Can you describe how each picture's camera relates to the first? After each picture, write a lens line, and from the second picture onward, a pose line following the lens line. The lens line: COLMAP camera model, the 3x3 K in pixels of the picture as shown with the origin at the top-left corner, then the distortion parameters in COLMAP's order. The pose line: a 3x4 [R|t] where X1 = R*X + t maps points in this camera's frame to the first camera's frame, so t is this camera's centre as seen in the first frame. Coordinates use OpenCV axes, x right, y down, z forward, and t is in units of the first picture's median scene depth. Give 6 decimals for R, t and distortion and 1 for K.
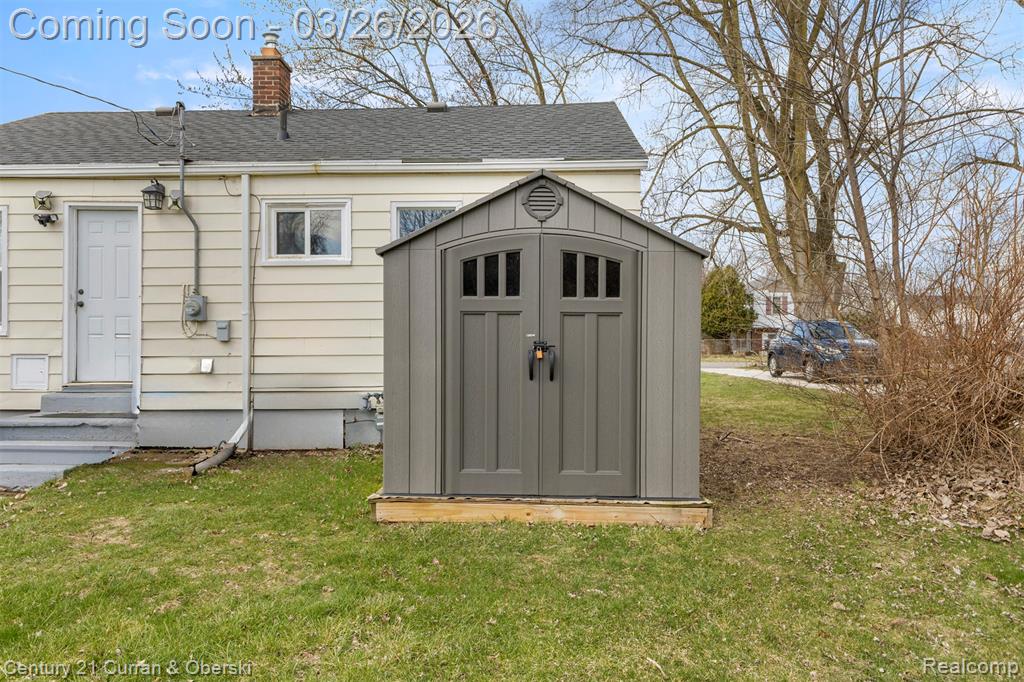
lens RADIAL K [[670.5, 0, 512.0], [0, 670.5, 341.0], [0, 0, 1]] dist [-0.001546, 0.001710]
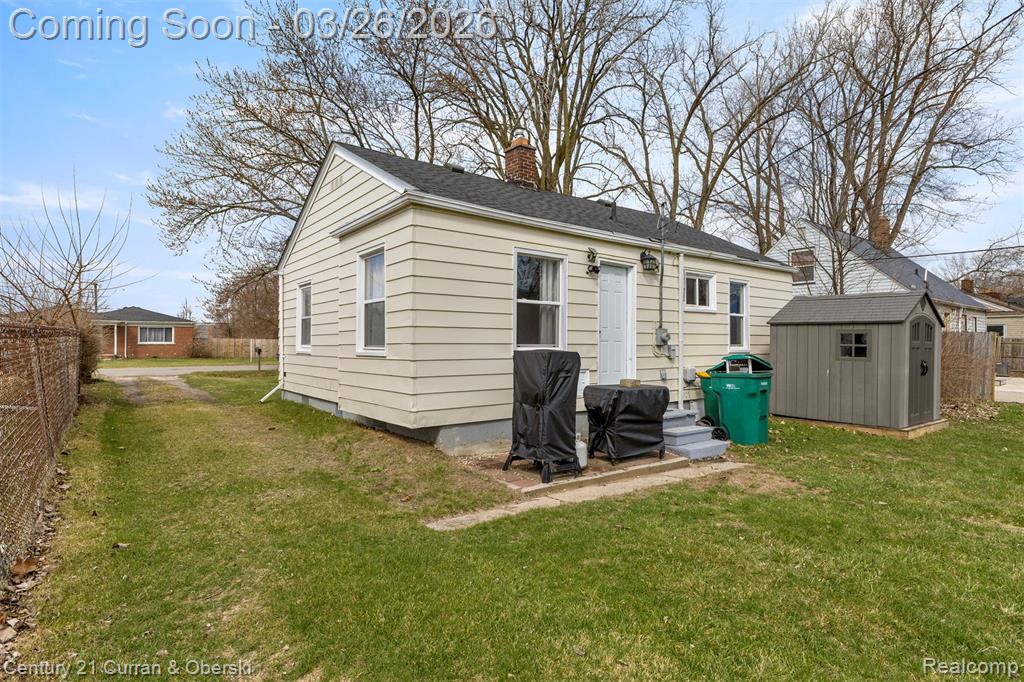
lens RADIAL K [[534.2, 0, 512.0], [0, 534.2, 341.0], [0, 0, 1]] dist [0.003056, 0.000620]
pose [[0.772081, 0.007107, 0.635484, -1.504903], [-0.012135, 0.999920, 0.003560, -0.038977], [-0.635408, -0.010460, 0.772106, 0.268881]]
